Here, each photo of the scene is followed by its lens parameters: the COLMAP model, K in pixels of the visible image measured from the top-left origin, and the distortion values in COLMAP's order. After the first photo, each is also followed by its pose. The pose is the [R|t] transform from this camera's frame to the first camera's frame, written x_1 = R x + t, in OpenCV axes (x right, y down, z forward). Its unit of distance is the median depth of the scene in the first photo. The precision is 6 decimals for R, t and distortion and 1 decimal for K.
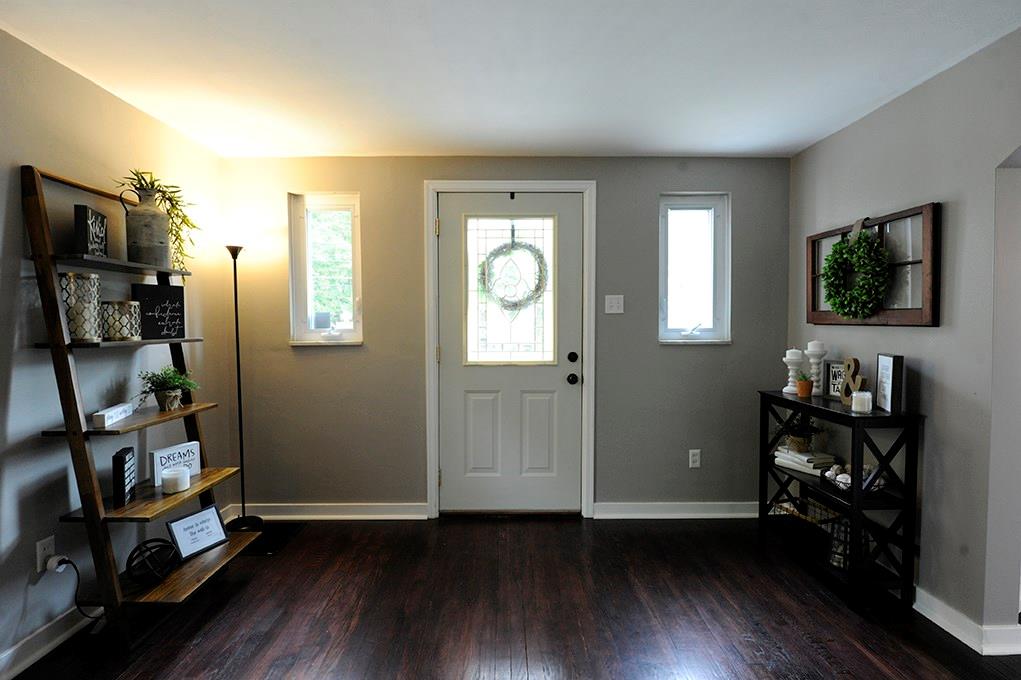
lens RADIAL K [[455.3, 0, 511.9], [0, 455.3, 340.8], [0, 0, 1]] dist [-0.005147, -0.000156]
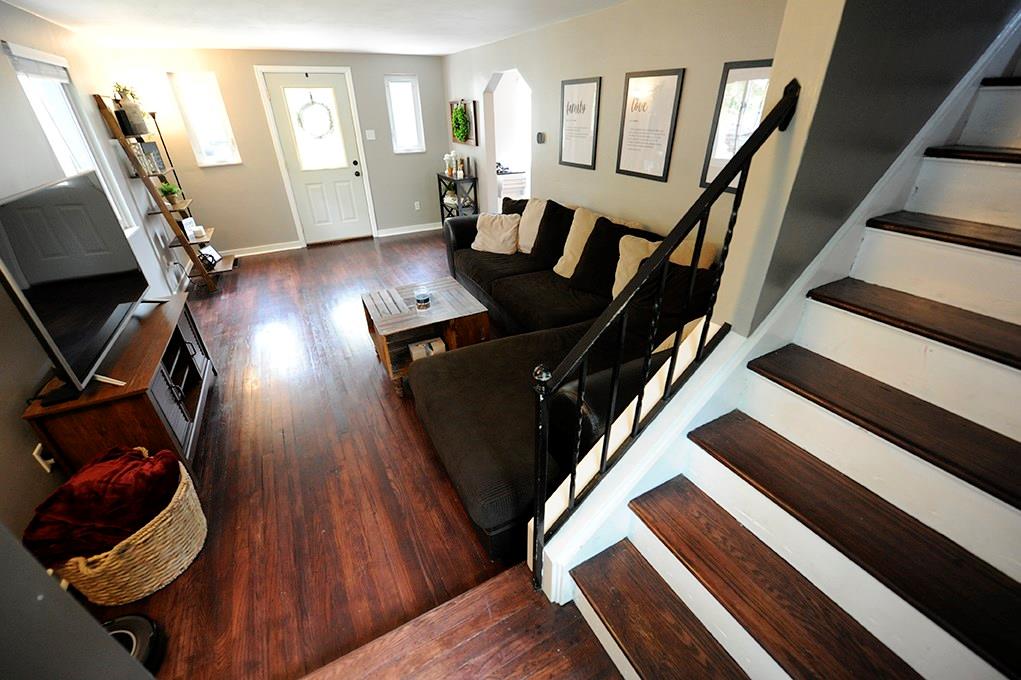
lens RADIAL K [[408.2, 0, 510.4], [0, 408.2, 340.2], [0, 0, 1]] dist [-0.016093, -0.000165]
pose [[0.886844, -0.236654, 0.396866, -0.178555], [0.026669, 0.883673, 0.467344, -0.103203], [-0.461299, -0.403878, 0.789992, -1.202875]]
